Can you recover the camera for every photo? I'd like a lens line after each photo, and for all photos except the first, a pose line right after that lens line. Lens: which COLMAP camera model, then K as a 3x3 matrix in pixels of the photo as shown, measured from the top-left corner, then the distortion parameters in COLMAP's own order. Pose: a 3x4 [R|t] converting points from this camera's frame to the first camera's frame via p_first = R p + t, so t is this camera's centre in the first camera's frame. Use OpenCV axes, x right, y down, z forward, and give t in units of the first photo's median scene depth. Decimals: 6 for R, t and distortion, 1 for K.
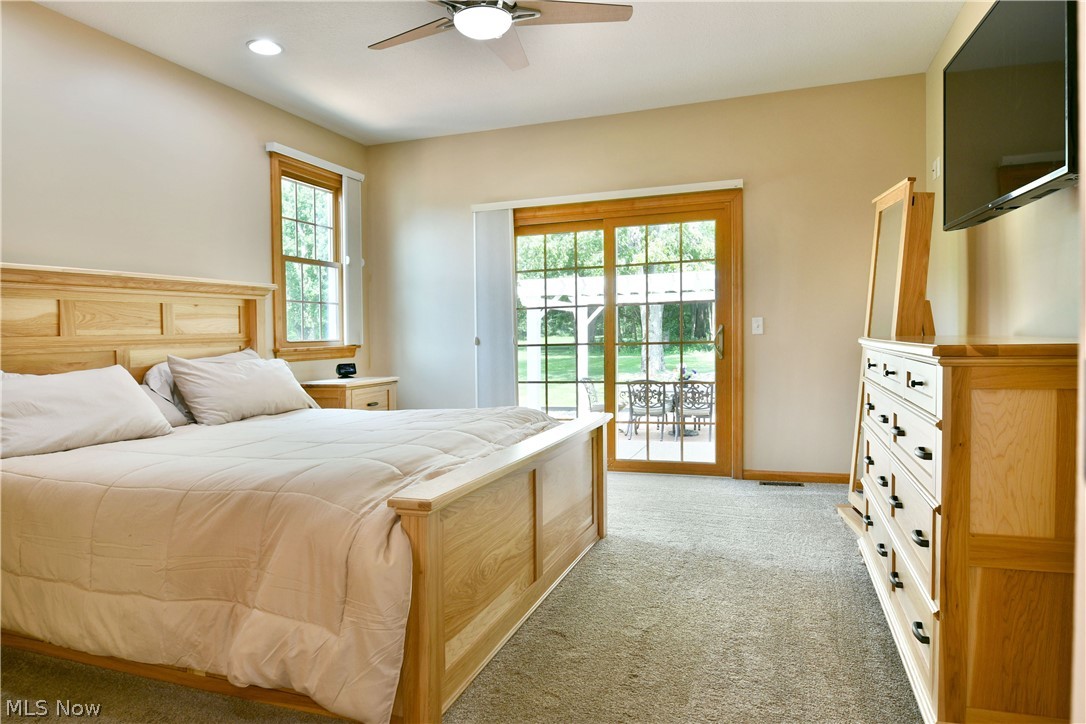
lens RADIAL K [[661.0, 0, 543.1], [0, 661.0, 357.3], [0, 0, 1]] dist [-0.015110, -0.003866]
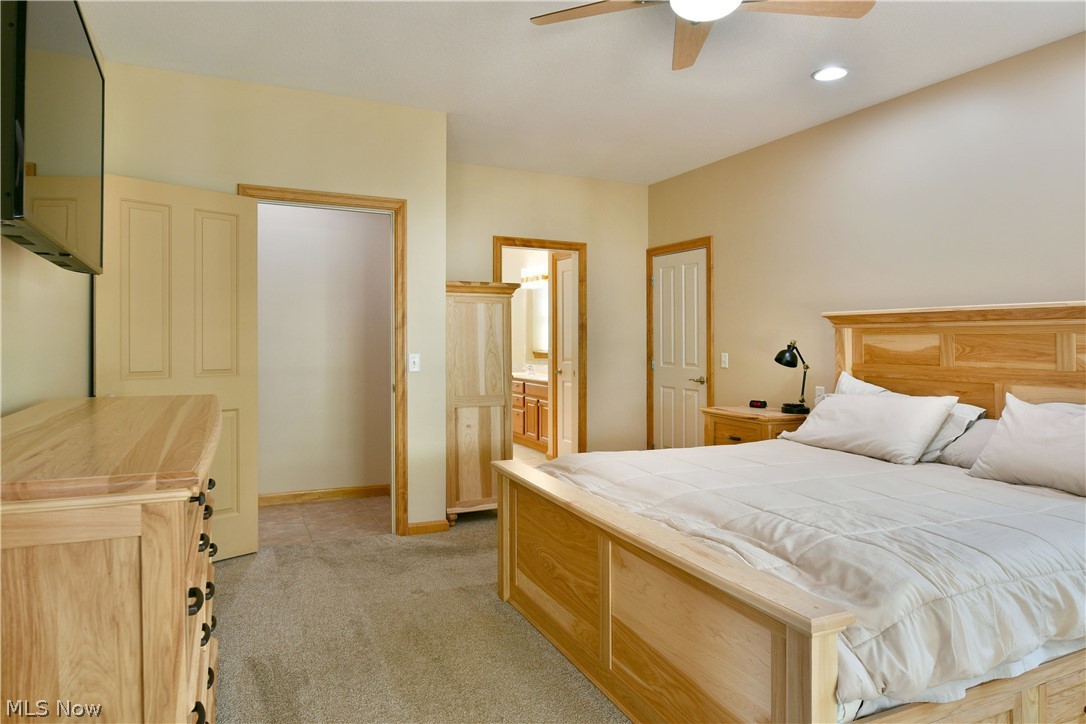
lens RADIAL K [[661.0, 0, 542.2], [0, 661.0, 362.1], [0, 0, 1]] dist [-0.015110, -0.003866]
pose [[-0.715566, 0.028268, -0.697973, 0.532746], [-0.028183, 0.997199, 0.069280, -0.095551], [0.697976, 0.069245, -0.712765, 1.284692]]
